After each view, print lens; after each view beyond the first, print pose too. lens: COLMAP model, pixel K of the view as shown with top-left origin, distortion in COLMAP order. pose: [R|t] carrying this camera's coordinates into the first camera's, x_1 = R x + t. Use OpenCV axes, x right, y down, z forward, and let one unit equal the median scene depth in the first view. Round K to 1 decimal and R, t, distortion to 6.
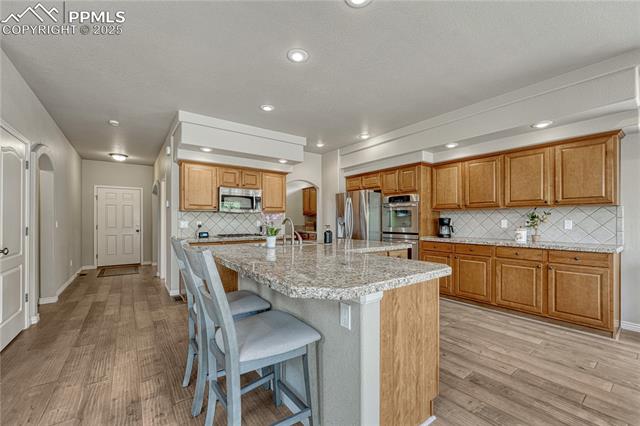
lens RADIAL K [[263.1, 0, 320.5], [0, 263.1, 218.4], [0, 0, 1]] dist [-0.000760, -0.000108]
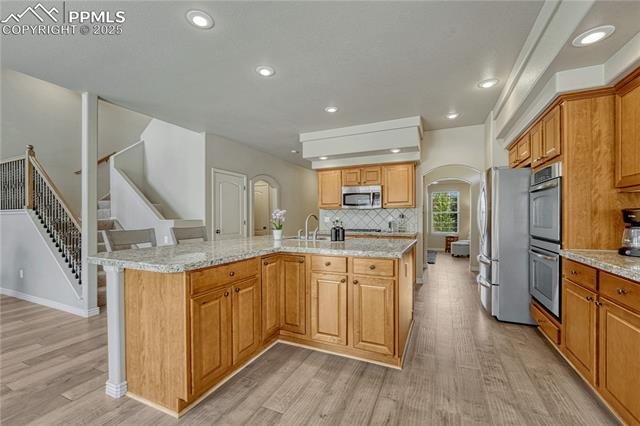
lens RADIAL K [[263.1, 0, 320.5], [0, 263.1, 218.4], [0, 0, 1]] dist [-0.000760, -0.000108]
pose [[0.485790, 0.003166, -0.874070, 0.596881], [0.010800, 0.999895, 0.009624, 0.004579], [0.874009, -0.014115, 0.485705, 0.383863]]
